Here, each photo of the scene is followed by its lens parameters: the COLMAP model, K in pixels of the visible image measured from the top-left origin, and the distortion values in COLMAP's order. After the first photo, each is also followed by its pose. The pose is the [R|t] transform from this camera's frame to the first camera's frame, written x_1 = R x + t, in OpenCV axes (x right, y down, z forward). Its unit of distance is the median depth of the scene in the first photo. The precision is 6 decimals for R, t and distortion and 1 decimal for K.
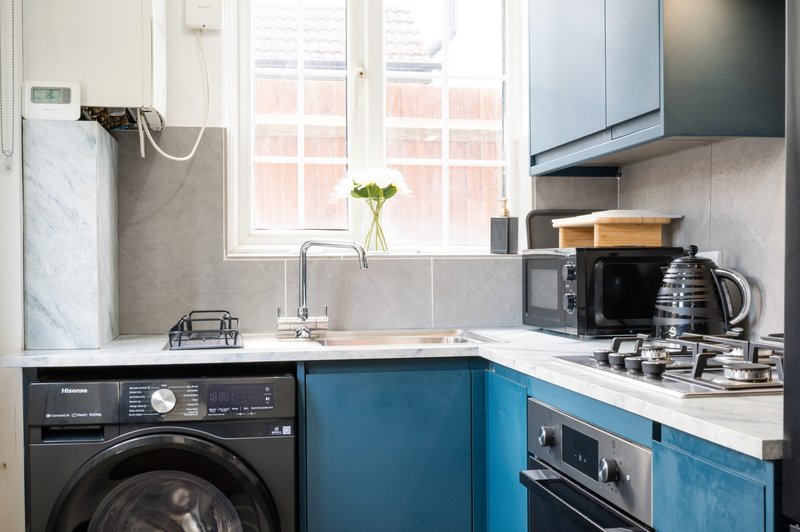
lens RADIAL K [[947.4, 0, 398.5], [0, 947.4, 262.3], [0, 0, 1]] dist [0.017712, 0.000000]
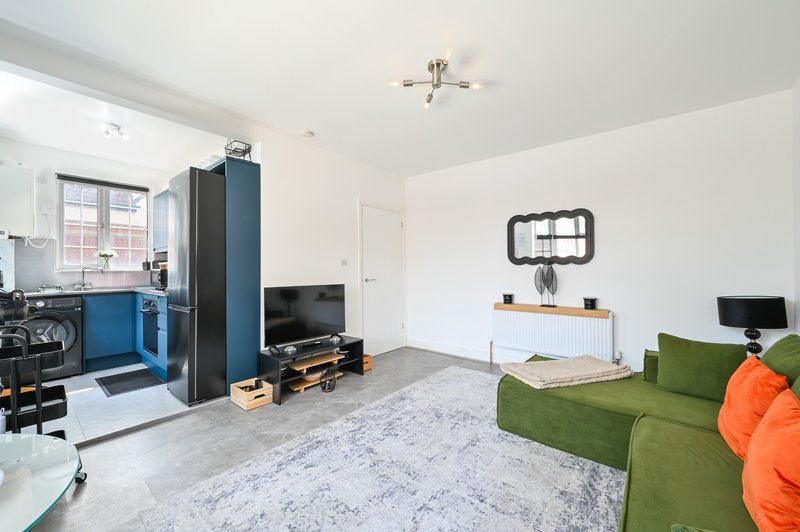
lens RADIAL K [[314.7, 0, 403.7], [0, 314.7, 266.9], [0, 0, 1]] dist [-0.005229, 0.000917]
pose [[0.751957, 0.002478, 0.659207, 0.062859], [0.004923, 0.999944, -0.009375, -0.006446], [-0.659194, 0.010295, 0.751903, -1.161078]]
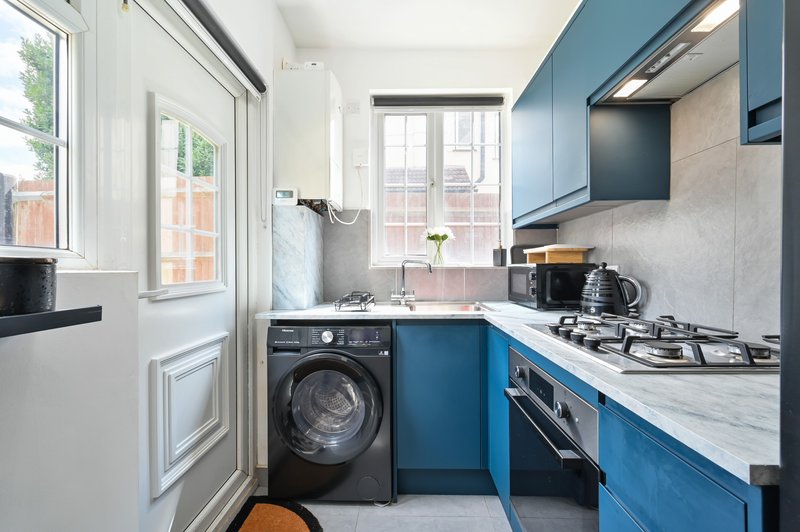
lens RADIAL K [[336.9, 0, 402.8], [0, 336.9, 268.8], [0, 0, 1]] dist [0.004550, 0.001549]
pose [[0.983441, 0.003987, -0.181186, 0.045053], [-0.003412, 0.999988, 0.003485, -0.006405], [0.181198, -0.002809, 0.983443, 0.281517]]
